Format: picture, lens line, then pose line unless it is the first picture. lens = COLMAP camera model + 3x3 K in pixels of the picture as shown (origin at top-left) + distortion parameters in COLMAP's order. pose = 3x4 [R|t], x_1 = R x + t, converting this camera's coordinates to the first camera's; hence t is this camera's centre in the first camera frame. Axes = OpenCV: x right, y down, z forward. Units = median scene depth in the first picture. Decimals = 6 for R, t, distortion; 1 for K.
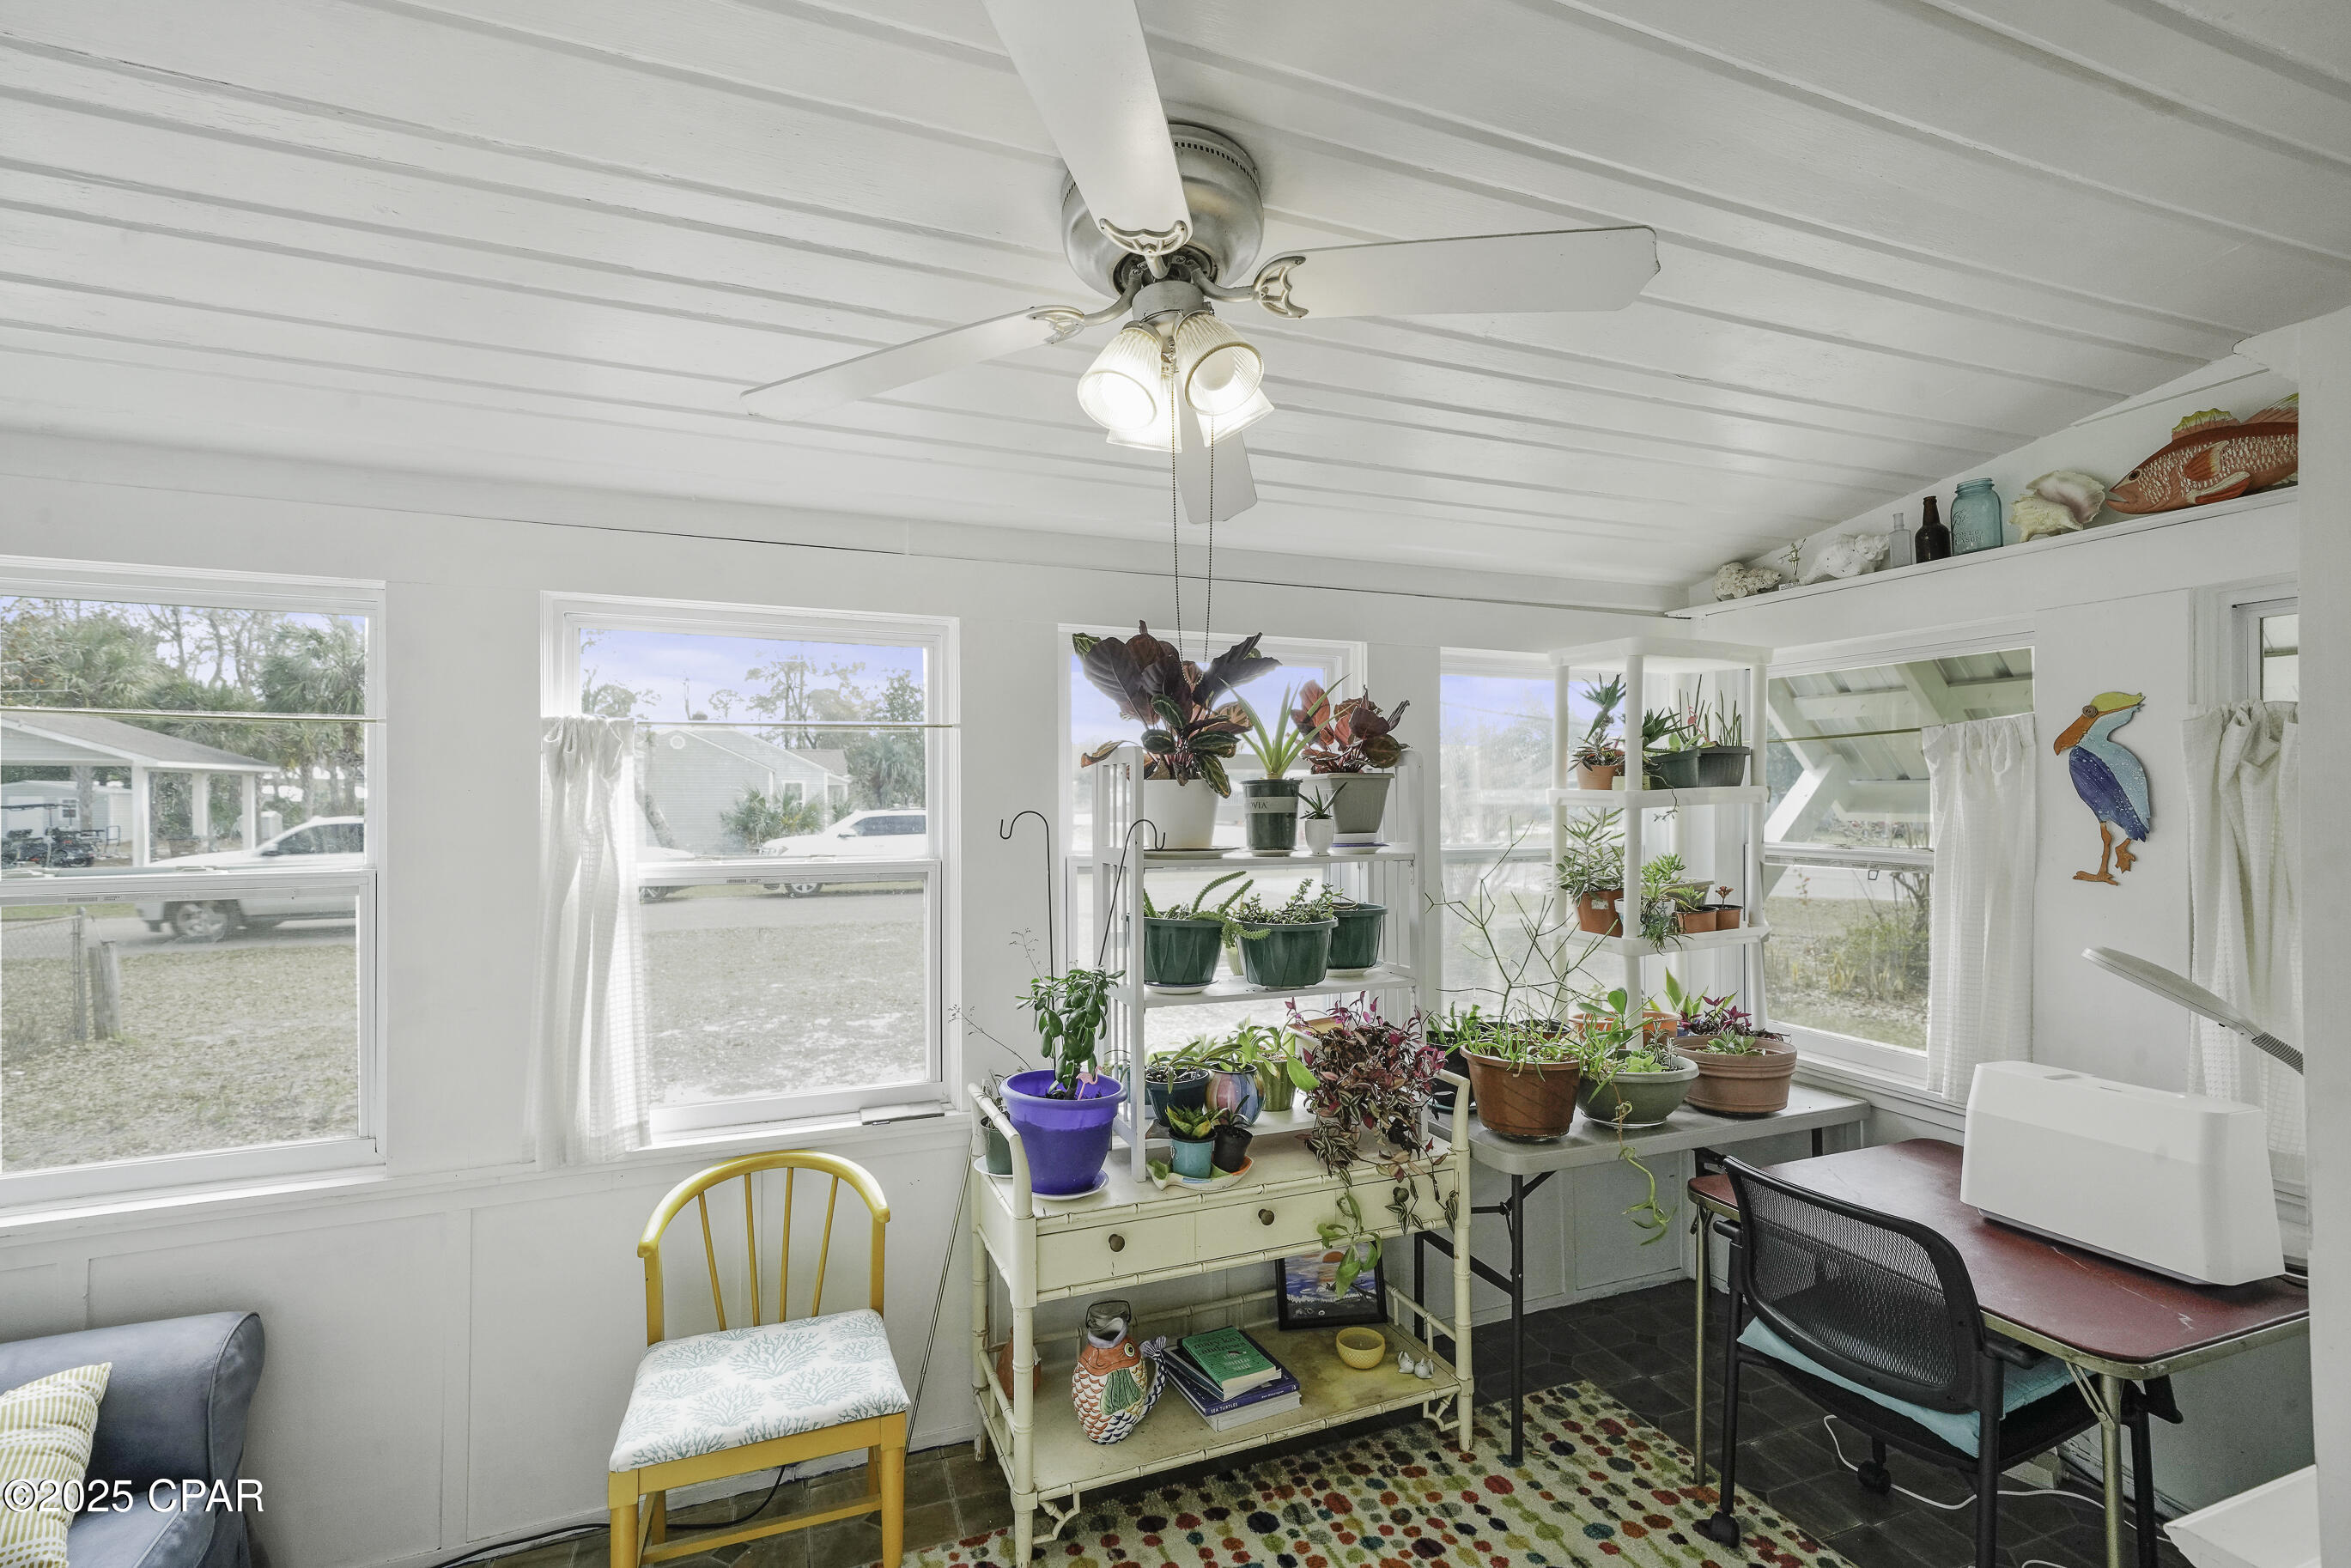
lens RADIAL K [[1111.2, 0, 1172.5], [0, 1111.2, 789.8], [0, 0, 1]] dist [0.003474, 0.000353]
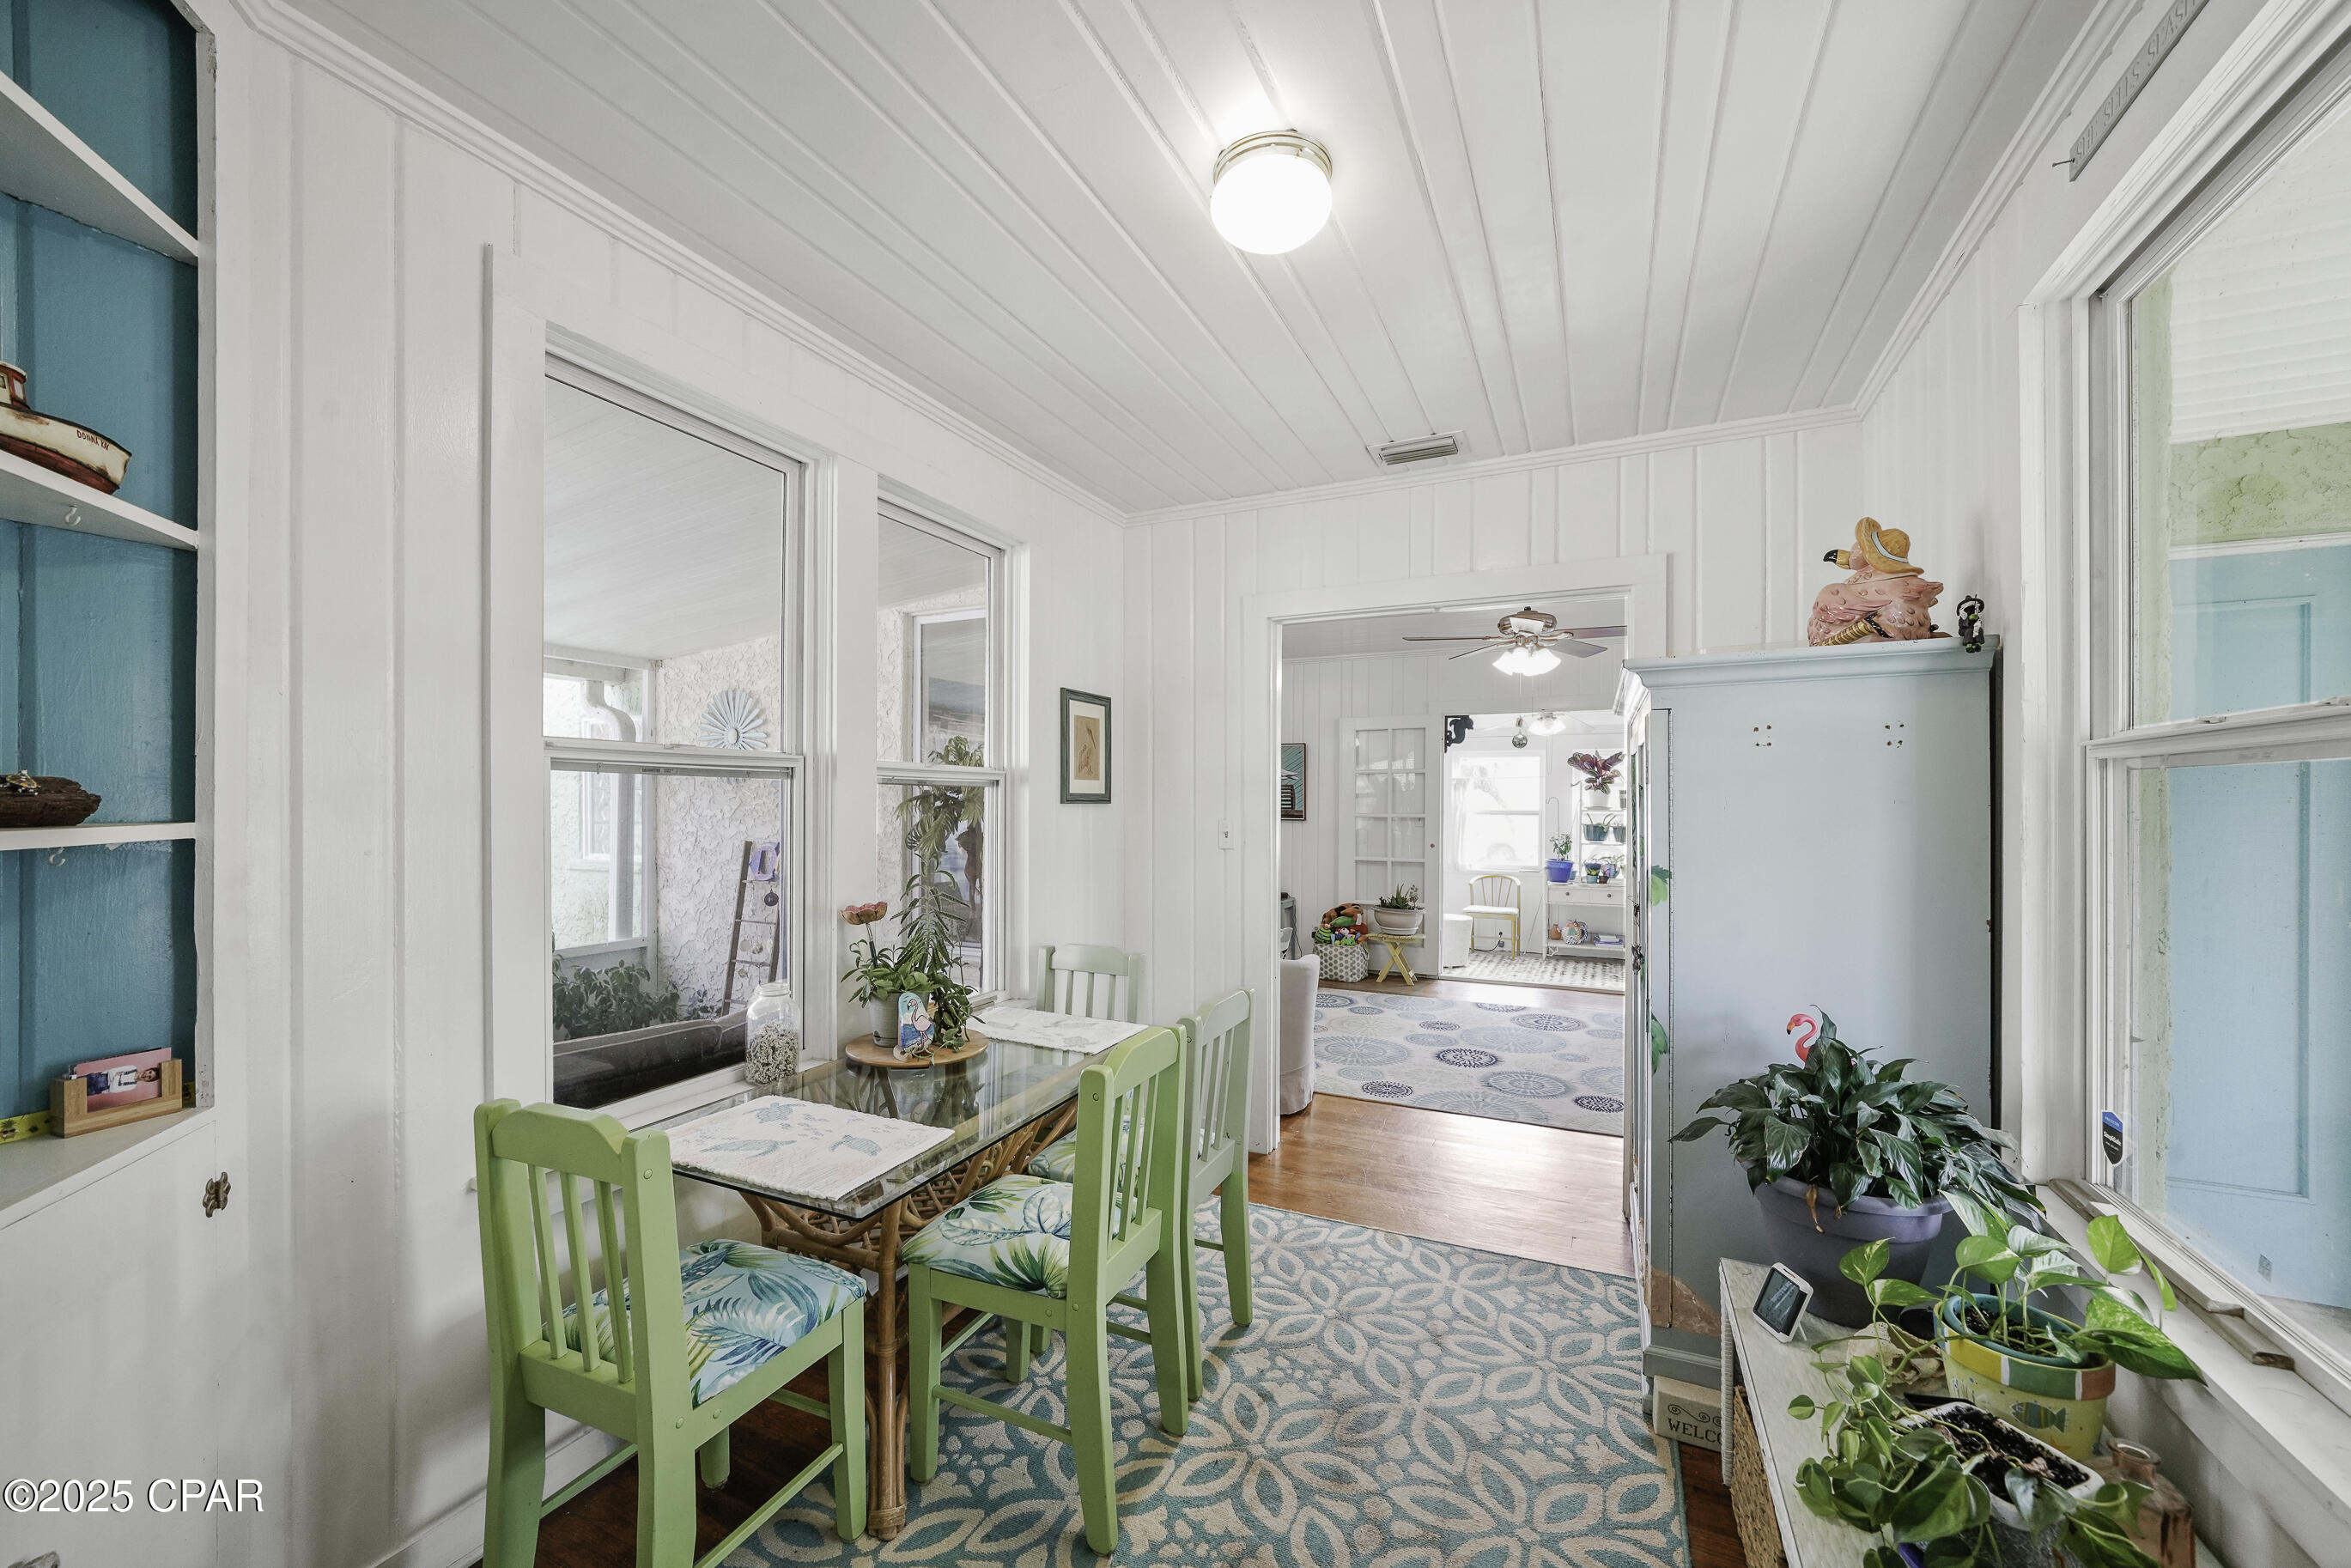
lens RADIAL K [[927.5, 0, 1166.8], [0, 927.5, 796.0], [0, 0, 1]] dist [-0.005760, -0.000263]
pose [[0.679910, -0.000501, -0.733296, 1.368045], [0.000516, 1.000000, -0.000204, 0.014464], [0.733296, -0.000240, 0.679910, -2.331125]]
